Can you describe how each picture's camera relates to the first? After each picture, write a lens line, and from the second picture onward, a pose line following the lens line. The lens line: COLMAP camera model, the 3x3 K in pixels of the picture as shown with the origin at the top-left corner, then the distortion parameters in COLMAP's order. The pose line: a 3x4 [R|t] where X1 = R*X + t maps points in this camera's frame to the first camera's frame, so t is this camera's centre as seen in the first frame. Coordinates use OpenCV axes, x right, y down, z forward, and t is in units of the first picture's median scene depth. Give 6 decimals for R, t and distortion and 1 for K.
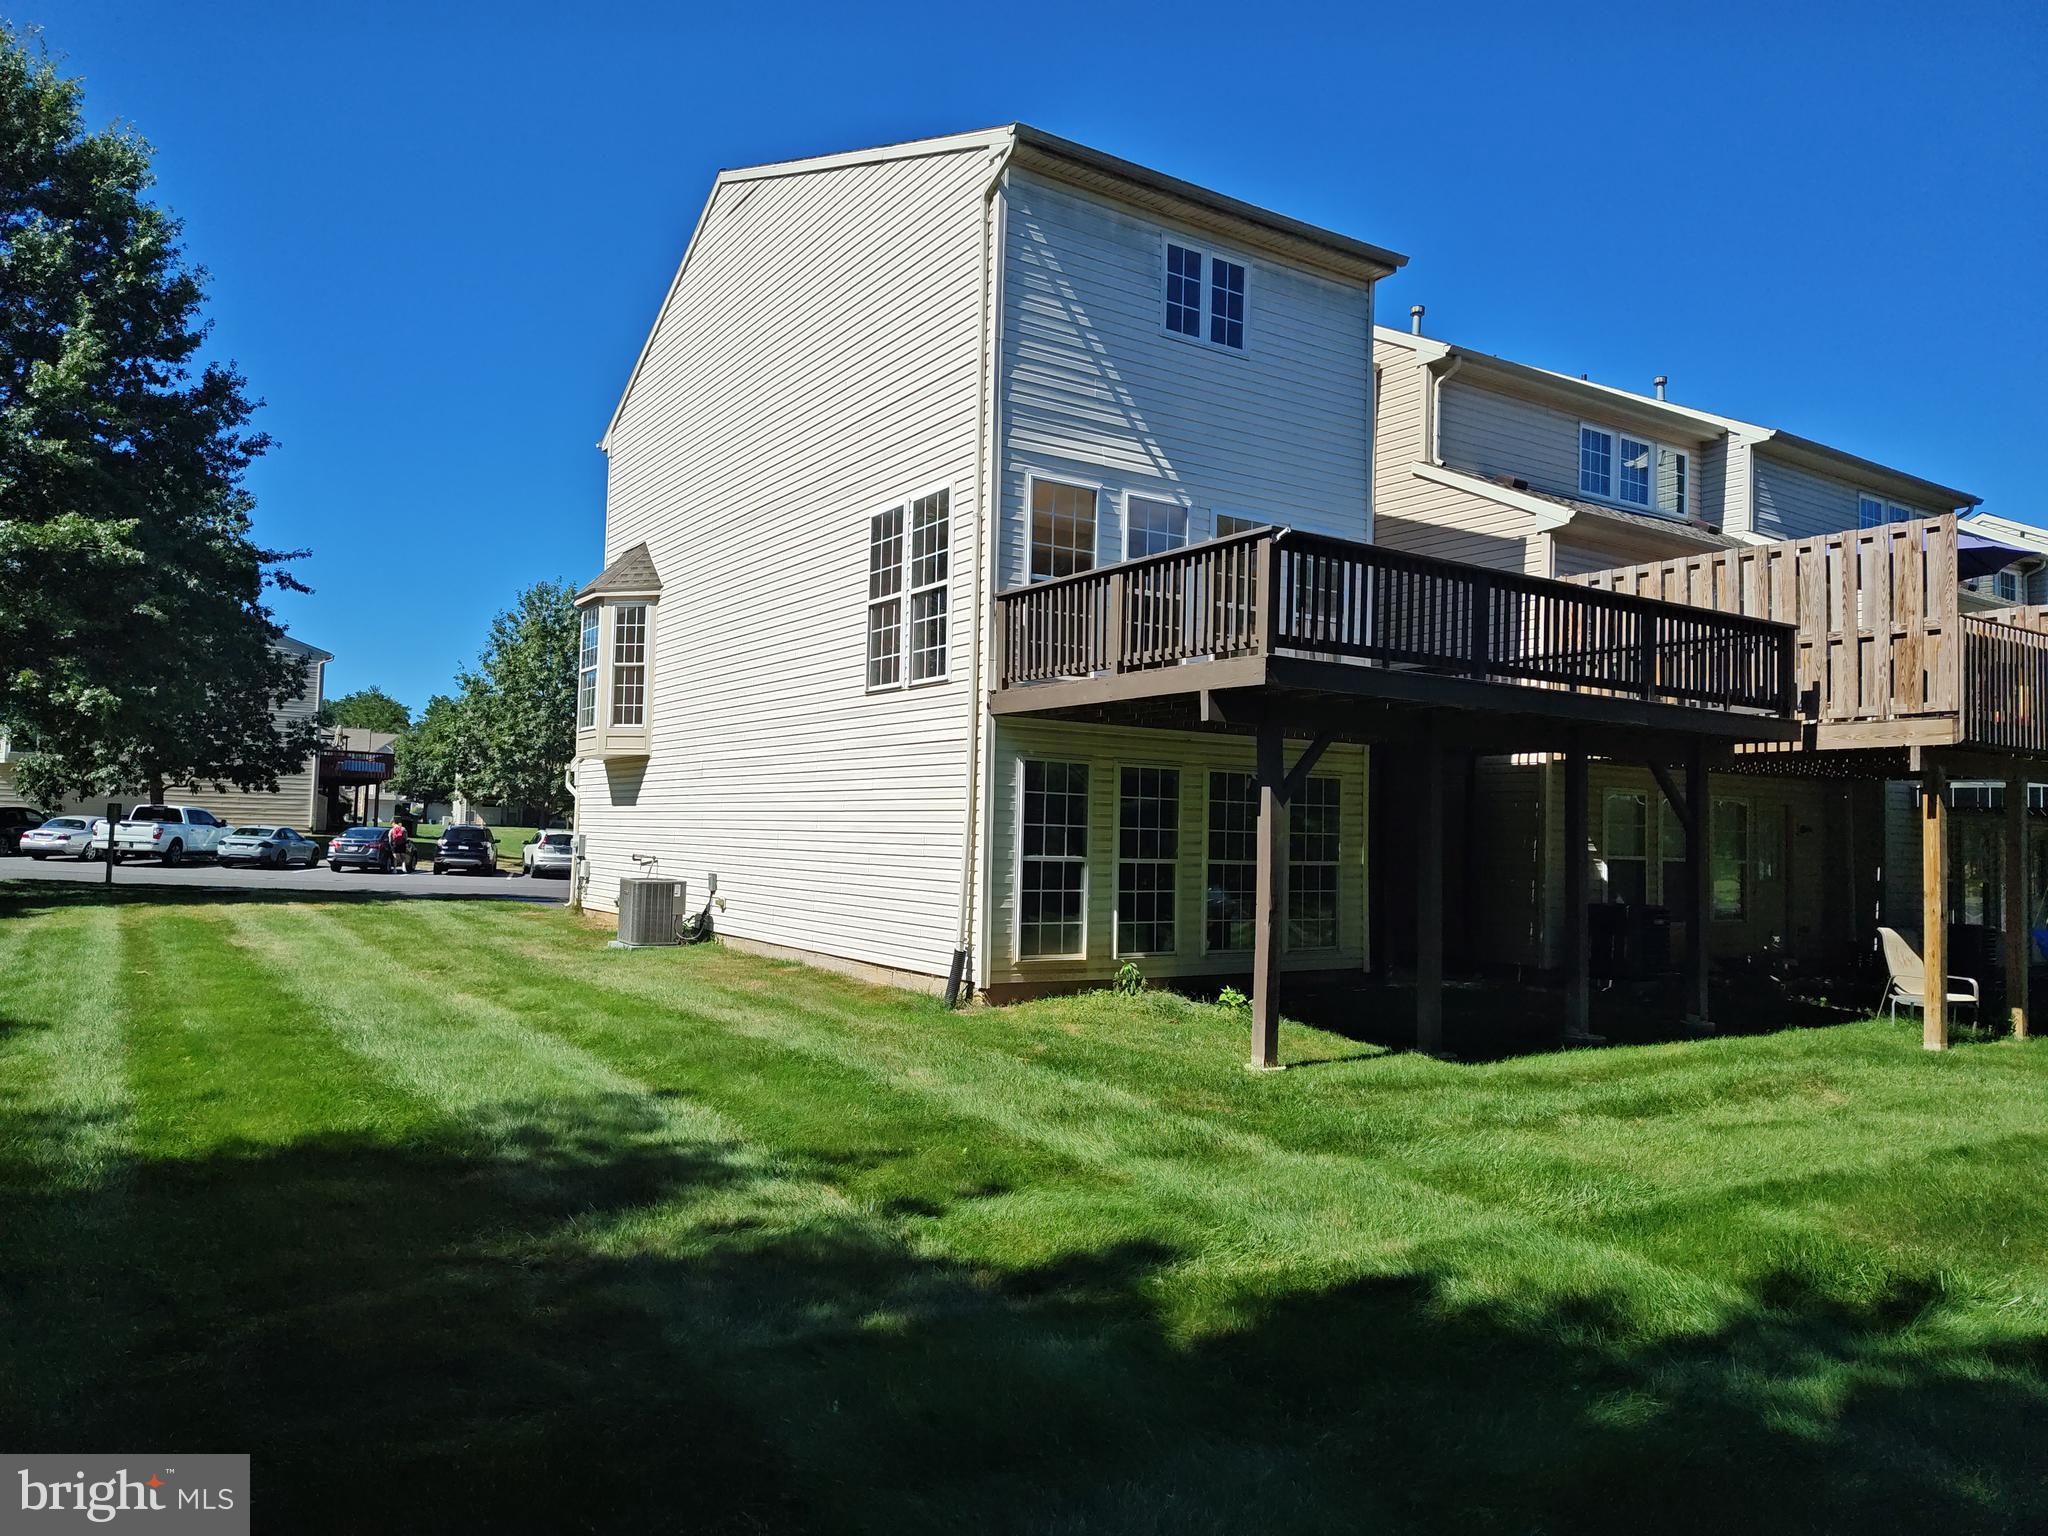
lens RADIAL K [[1389.0, 0, 1027.8], [0, 1389.0, 765.0], [0, 0, 1]] dist [0.066183, -0.092547]
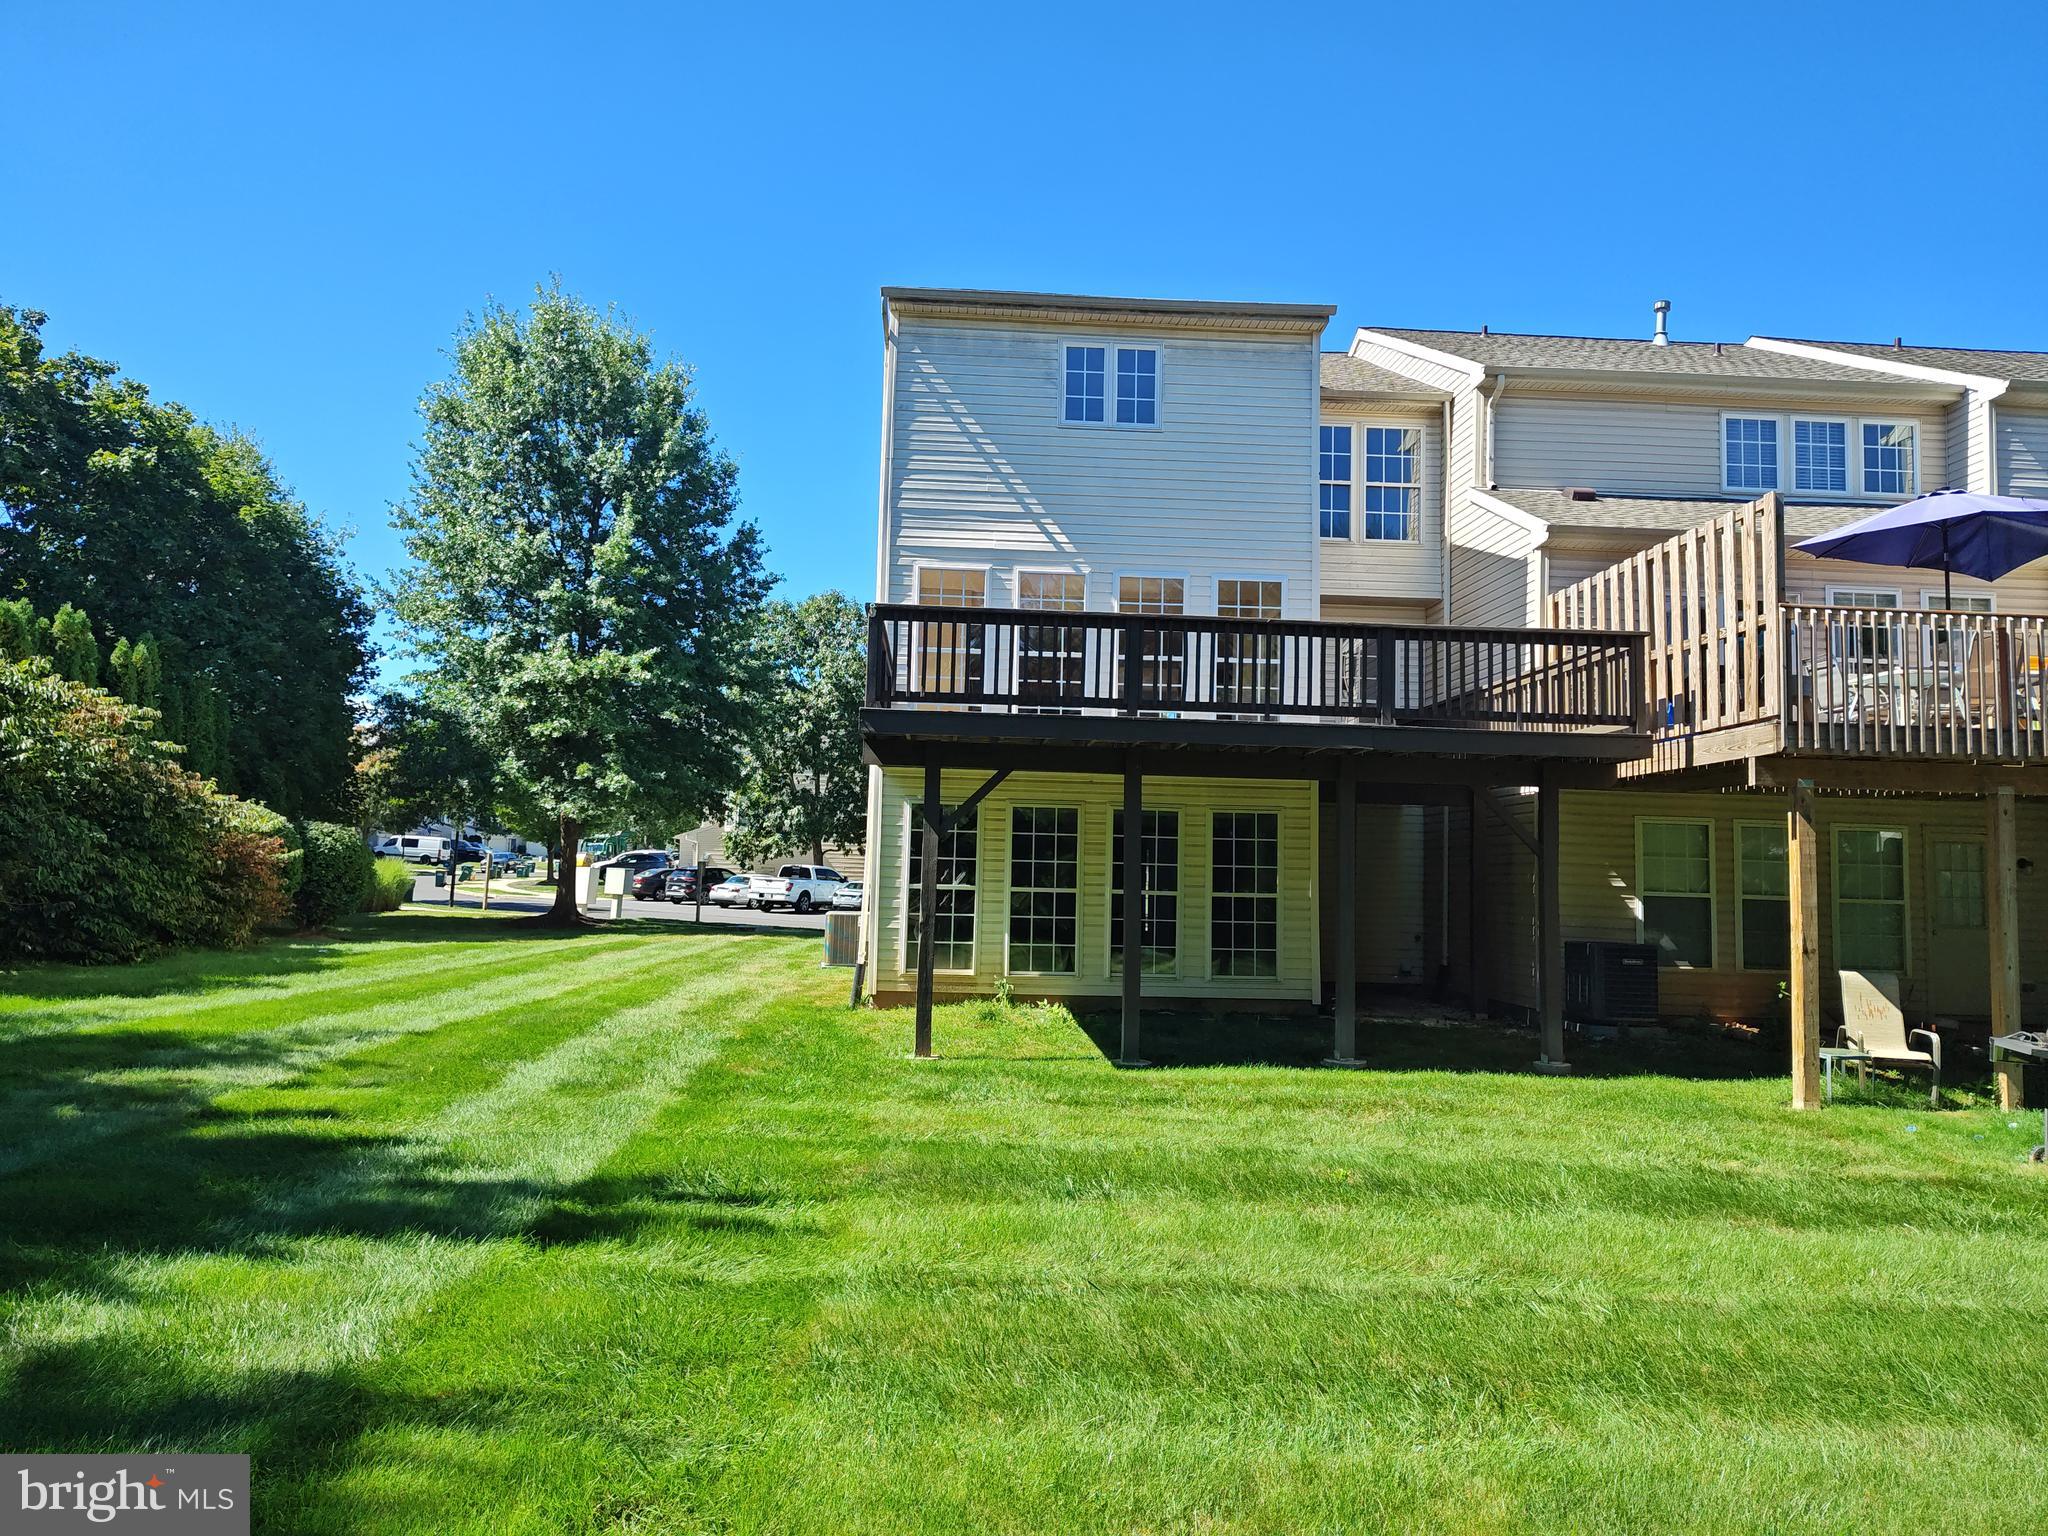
lens RADIAL K [[1389.0, 0, 1027.8], [0, 1389.0, 765.0], [0, 0, 1]] dist [0.066183, -0.092547]
pose [[0.869930, -0.044132, -0.491196, 0.619408], [0.021537, 0.998438, -0.051562, 0.024920], [0.492705, 0.034277, 0.869521, 0.009980]]
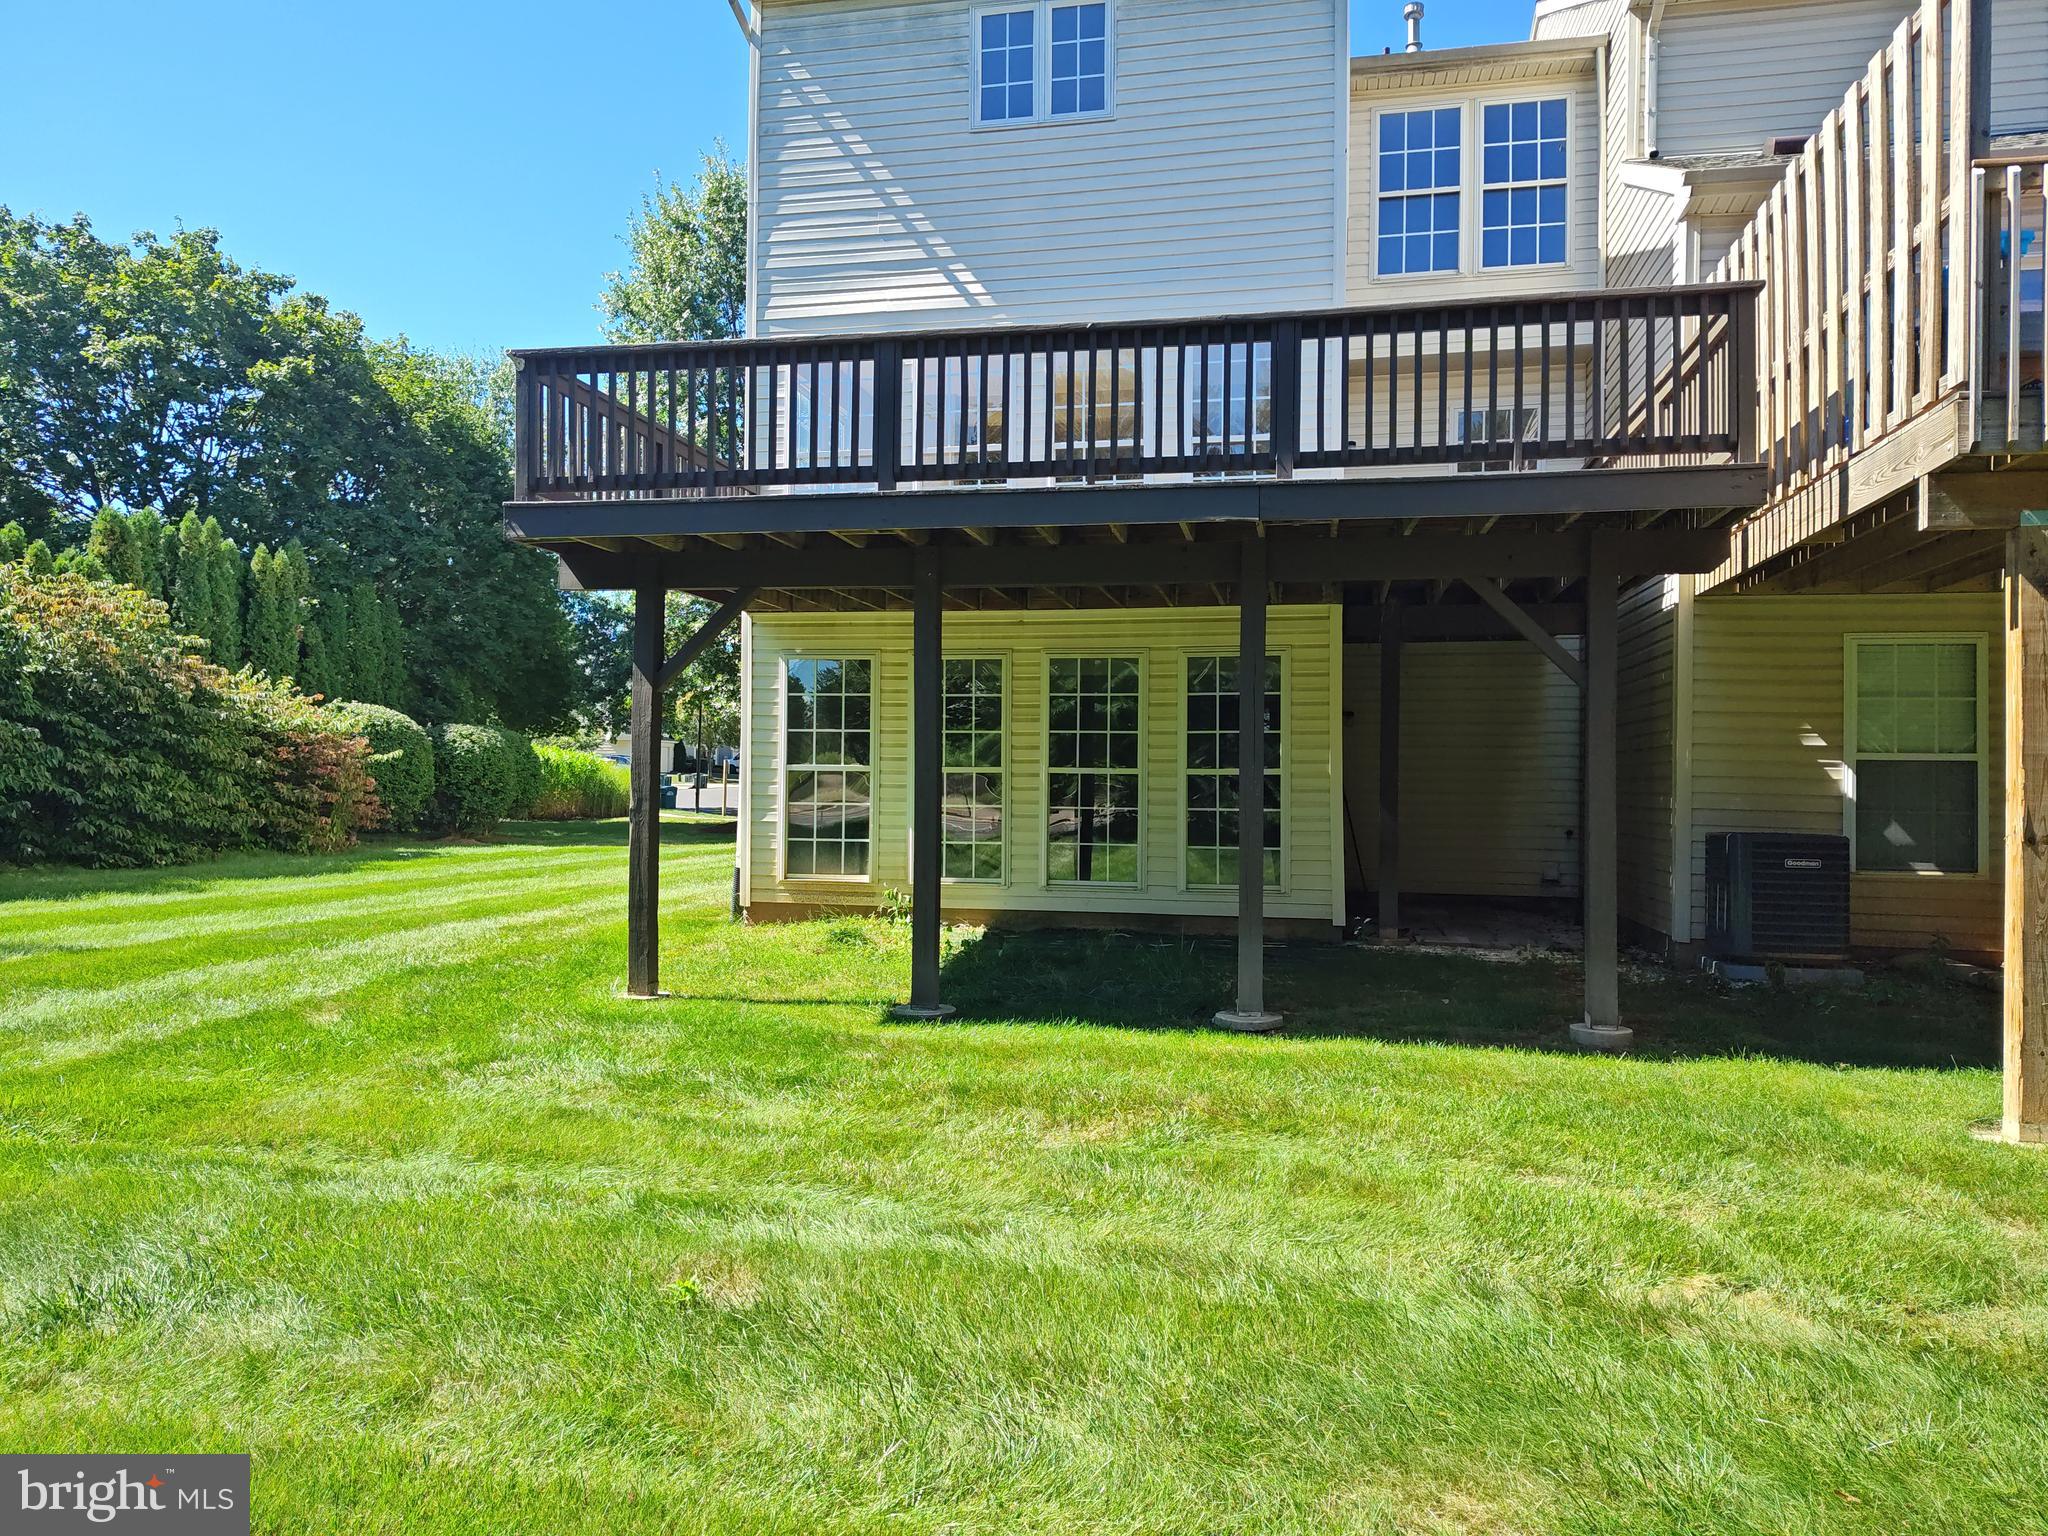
lens RADIAL K [[1387.1, 0, 1024.8], [0, 1387.1, 776.3], [0, 0, 1]] dist [0.059891, -0.071370]
pose [[0.709594, -0.021213, -0.704292, 0.690803], [0.042562, 0.999012, 0.012793, 0.062296], [0.703325, -0.039054, 0.709795, 0.422421]]
